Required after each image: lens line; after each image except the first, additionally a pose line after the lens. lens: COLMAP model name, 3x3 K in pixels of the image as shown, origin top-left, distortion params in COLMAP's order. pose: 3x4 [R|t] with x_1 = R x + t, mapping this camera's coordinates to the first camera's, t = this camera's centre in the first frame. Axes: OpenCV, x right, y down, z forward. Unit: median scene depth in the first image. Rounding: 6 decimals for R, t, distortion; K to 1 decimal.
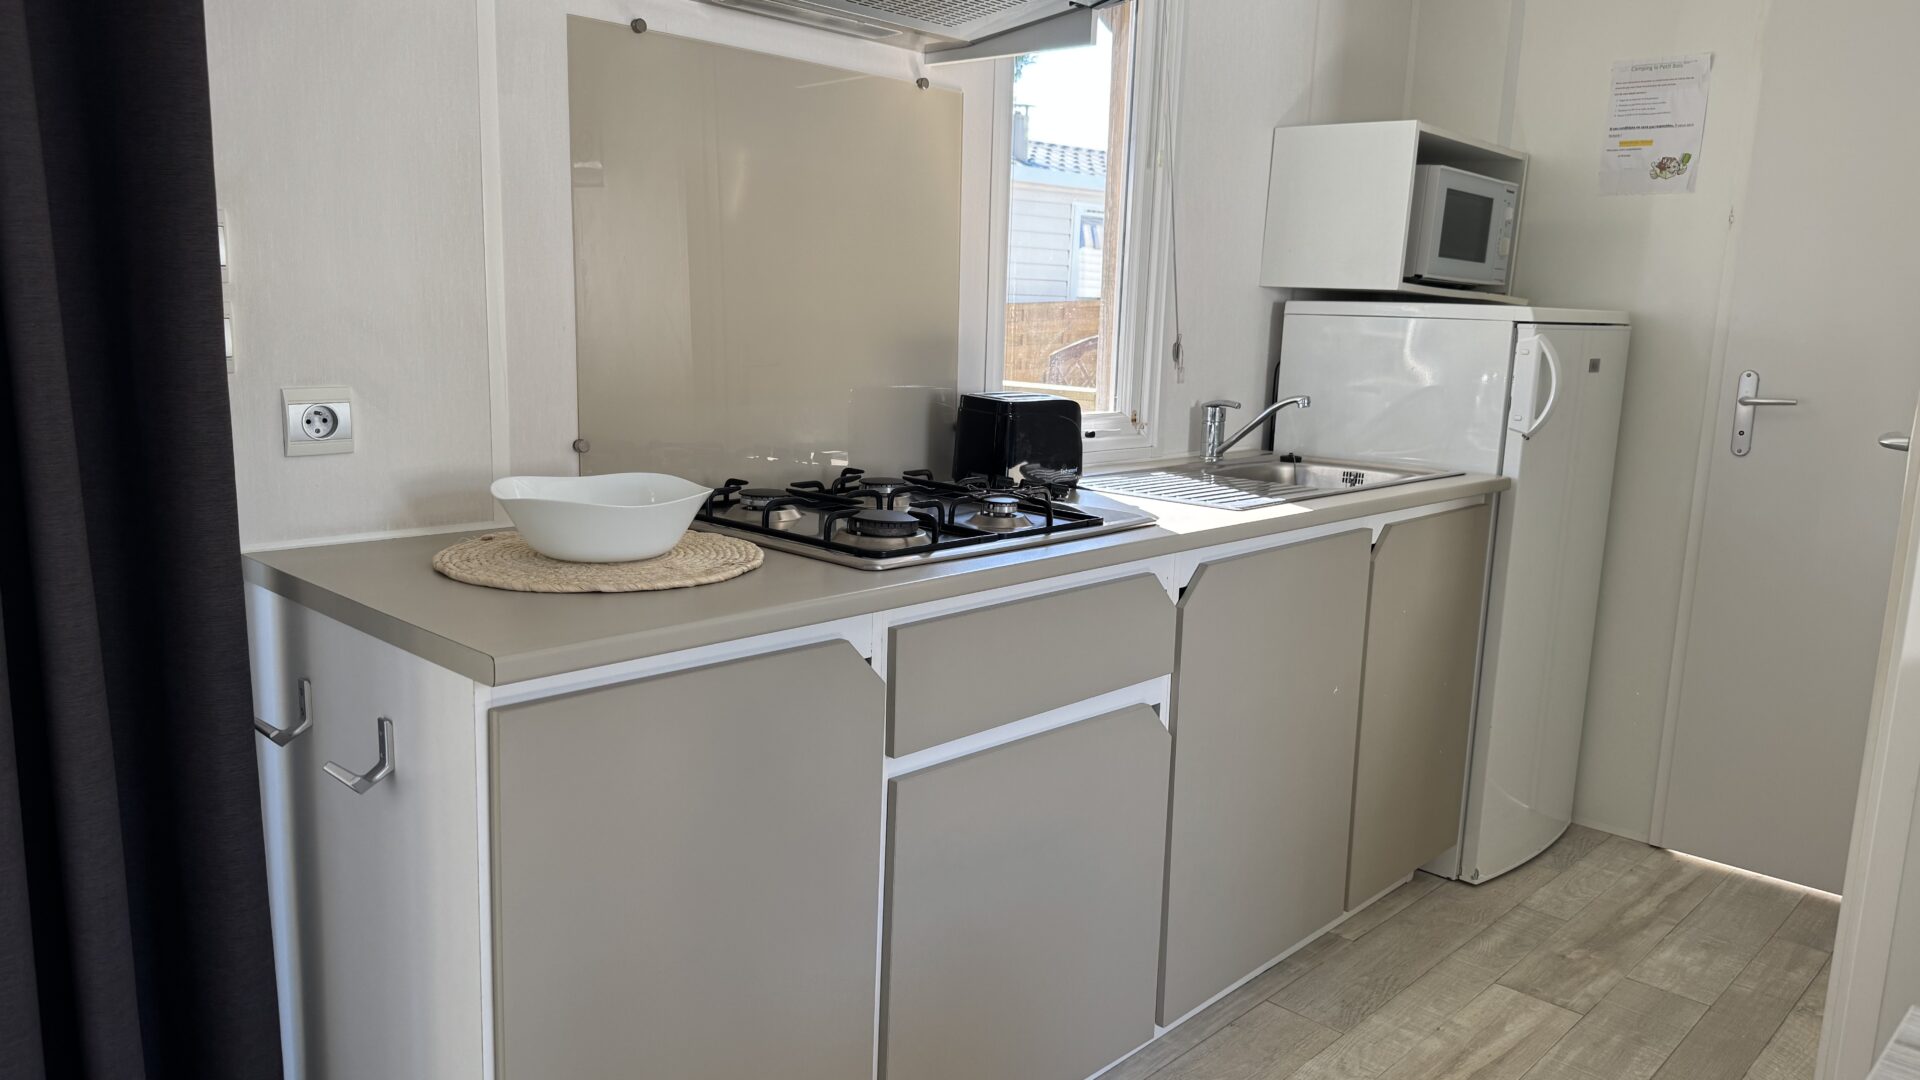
lens RADIAL K [[1356.2, 0, 957.7], [0, 1356.2, 545.7], [0, 0, 1]] dist [-0.004341, -0.002886]
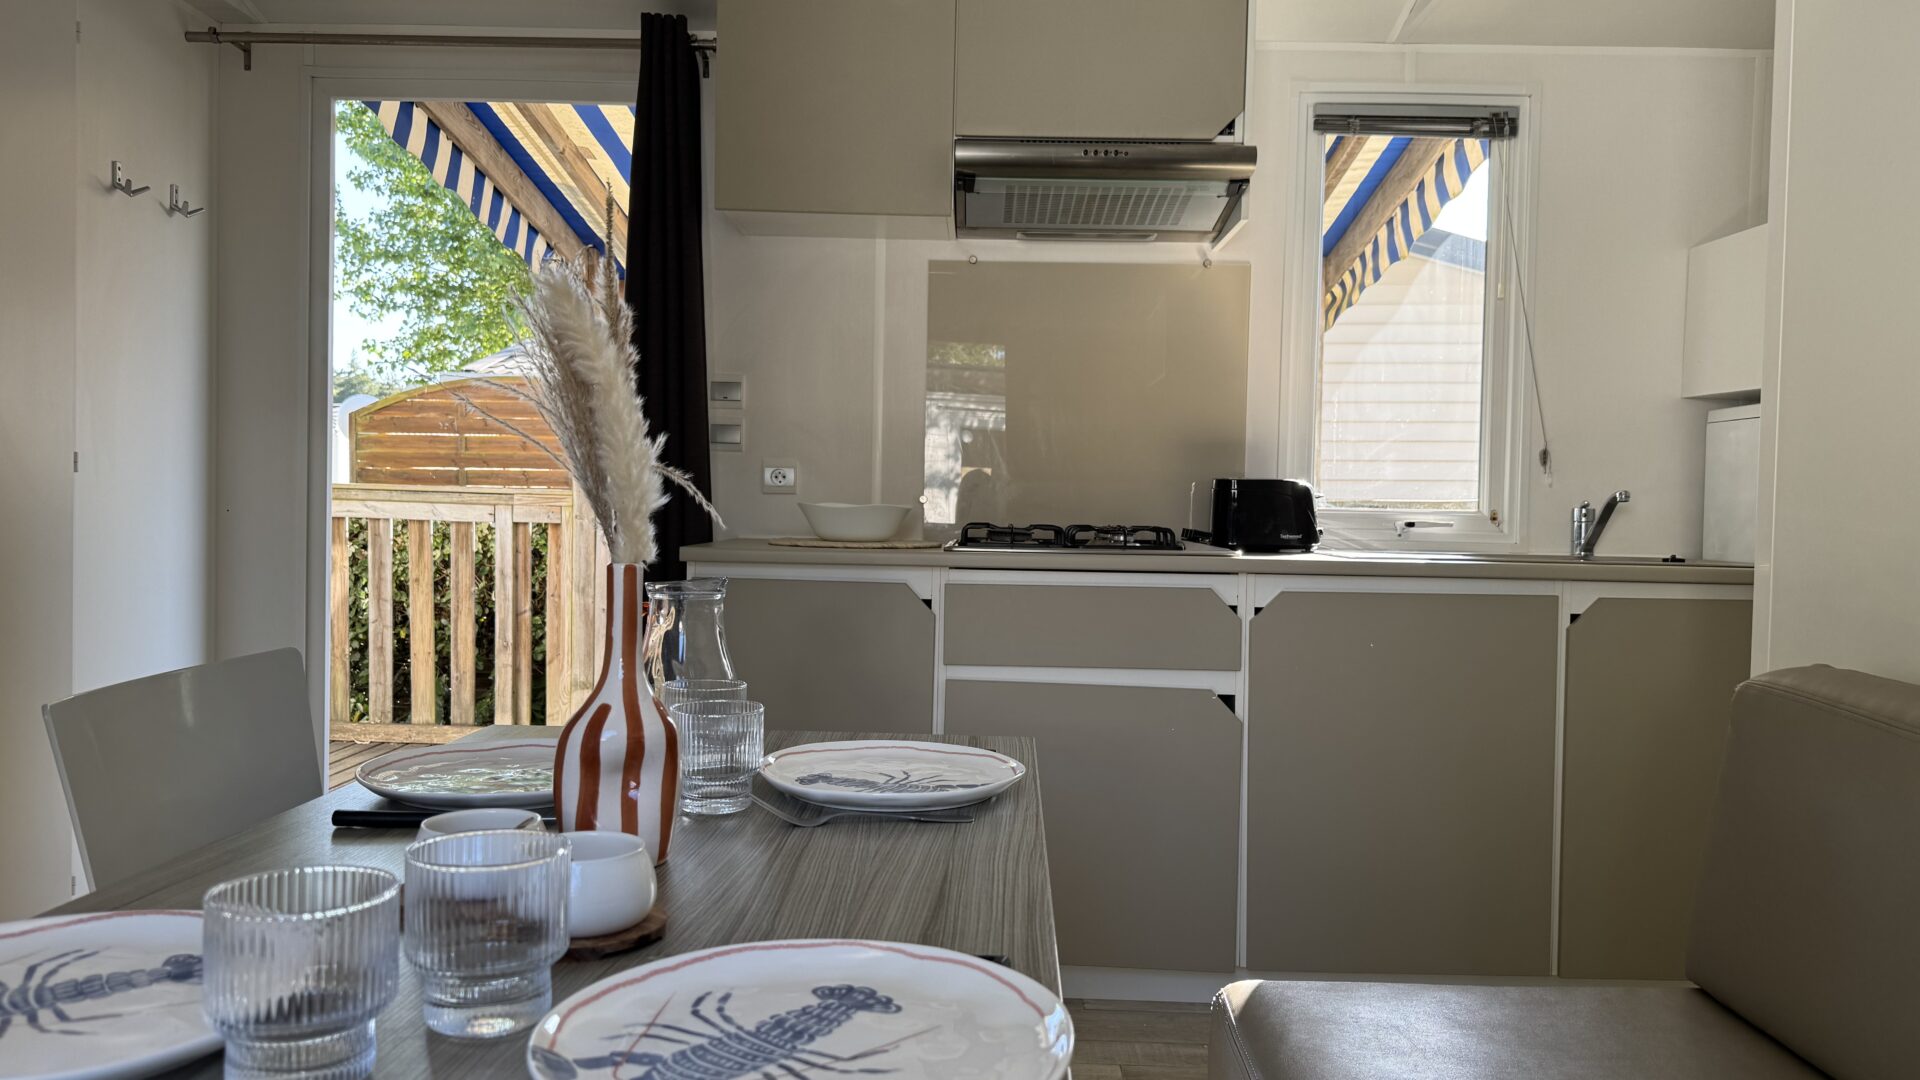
lens RADIAL K [[1356.2, 0, 957.6], [0, 1356.2, 538.2], [0, 0, 1]] dist [-0.004341, -0.002886]
pose [[0.692263, 0.006227, -0.721619, 0.775798], [-0.120377, 0.986949, -0.106964, 0.119836], [0.711535, 0.160914, 0.683977, -0.106667]]
